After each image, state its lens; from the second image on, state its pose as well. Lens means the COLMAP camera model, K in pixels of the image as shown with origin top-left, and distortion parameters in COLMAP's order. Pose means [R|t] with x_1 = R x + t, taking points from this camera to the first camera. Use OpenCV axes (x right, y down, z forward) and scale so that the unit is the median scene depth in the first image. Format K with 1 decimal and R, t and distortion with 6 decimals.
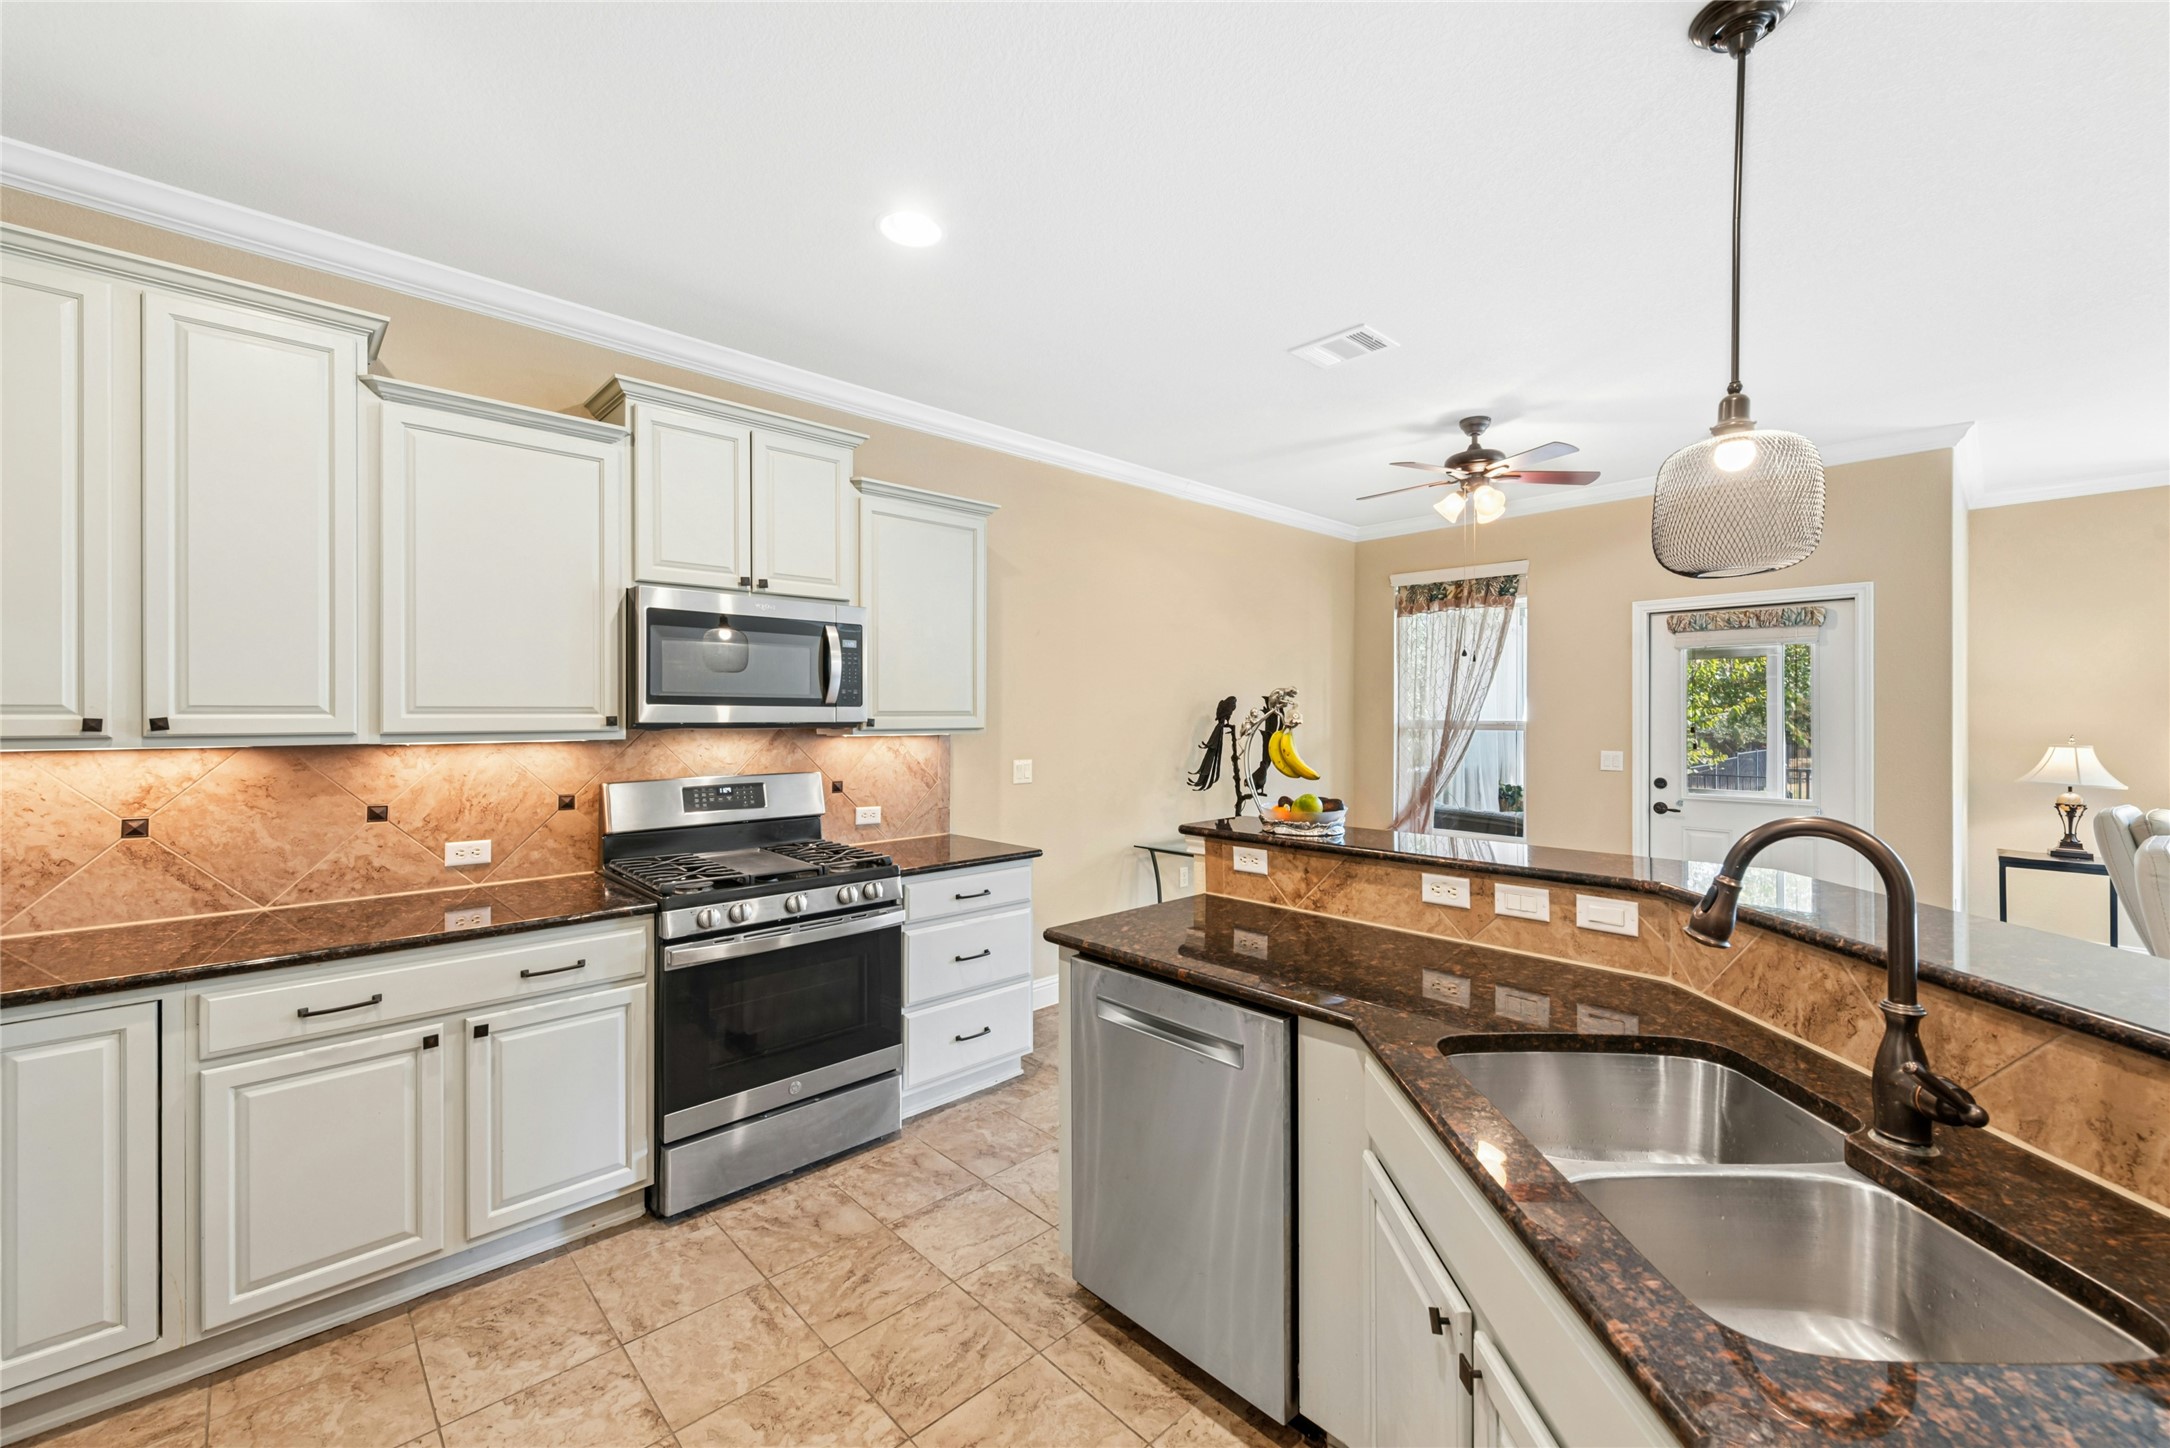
lens RADIAL K [[860.6, 0, 1085.0], [0, 860.6, 724.0], [0, 0, 1]] dist [0.000597, -0.000043]
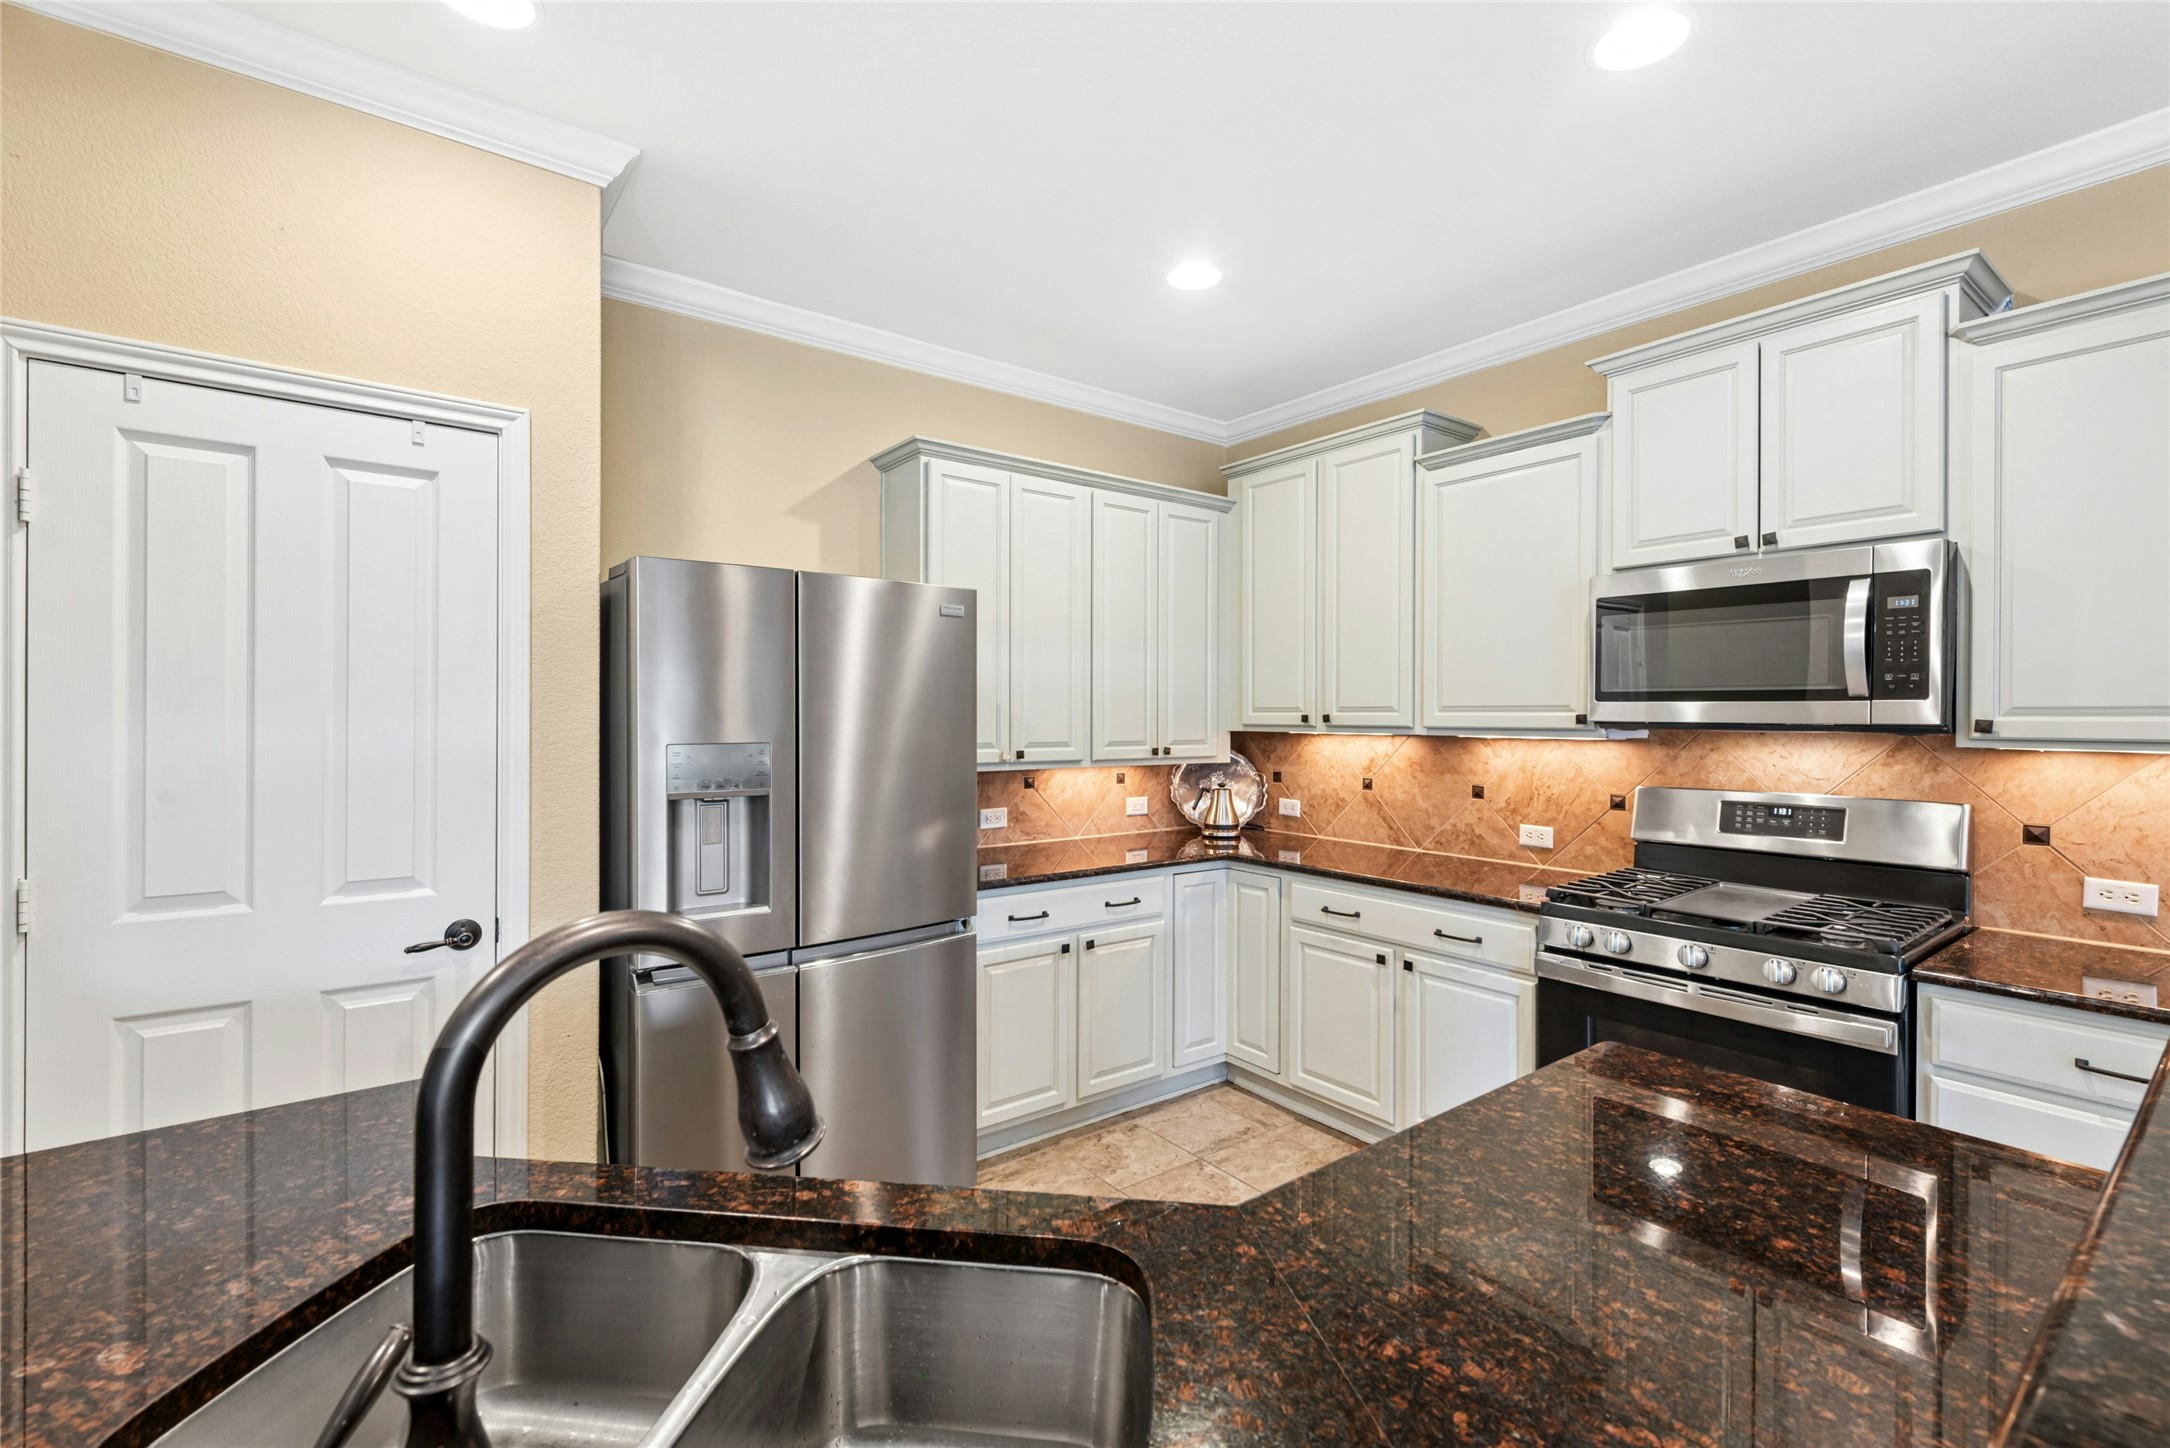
lens RADIAL K [[942.9, 0, 1085.0], [0, 942.9, 724.0], [0, 0, 1]] dist [0.028415, 0.000022]
pose [[-0.095371, 0.010258, -0.995389, 0.532902], [-0.013431, 0.999843, 0.011590, -0.002850], [0.995351, 0.014475, -0.095218, 0.494721]]
